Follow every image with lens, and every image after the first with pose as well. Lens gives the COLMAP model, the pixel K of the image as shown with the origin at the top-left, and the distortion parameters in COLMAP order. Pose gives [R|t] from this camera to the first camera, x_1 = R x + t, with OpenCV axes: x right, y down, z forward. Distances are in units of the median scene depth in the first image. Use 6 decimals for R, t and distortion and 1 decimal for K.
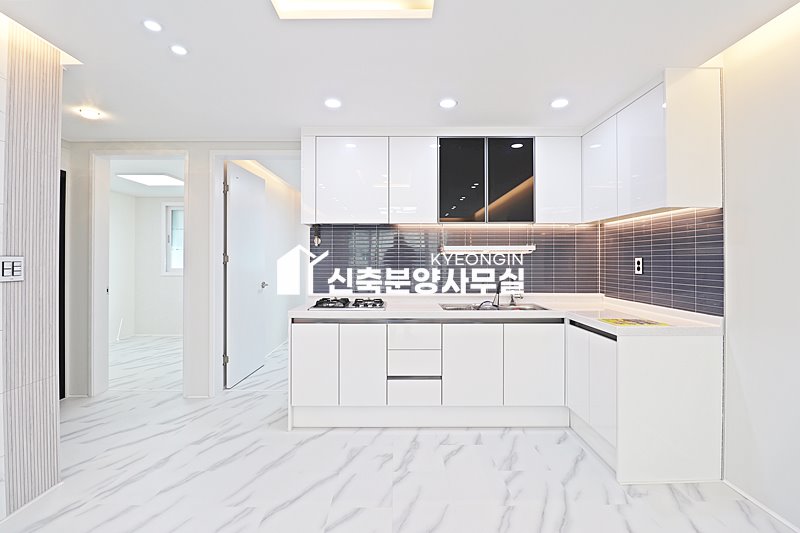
lens RADIAL K [[369.0, 0, 399.7], [0, 369.0, 258.3], [0, 0, 1]] dist [0.000027, -0.014398]
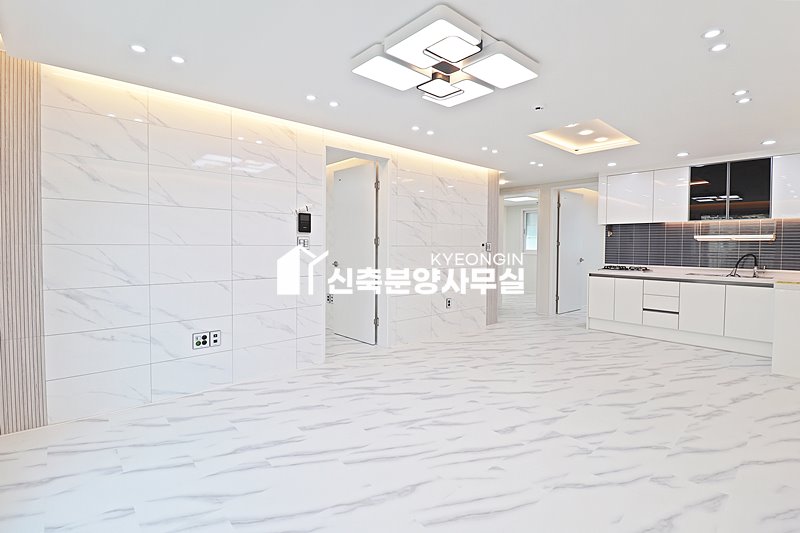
lens RADIAL K [[380.4, 0, 400.6], [0, 380.4, 255.5], [0, 0, 1]] dist [-0.001639, -0.012640]
pose [[0.665368, 0.024166, -0.746125, 0.498357], [-0.000551, 0.999492, 0.031881, -0.000001], [0.746516, -0.020802, 0.665043, -1.004830]]
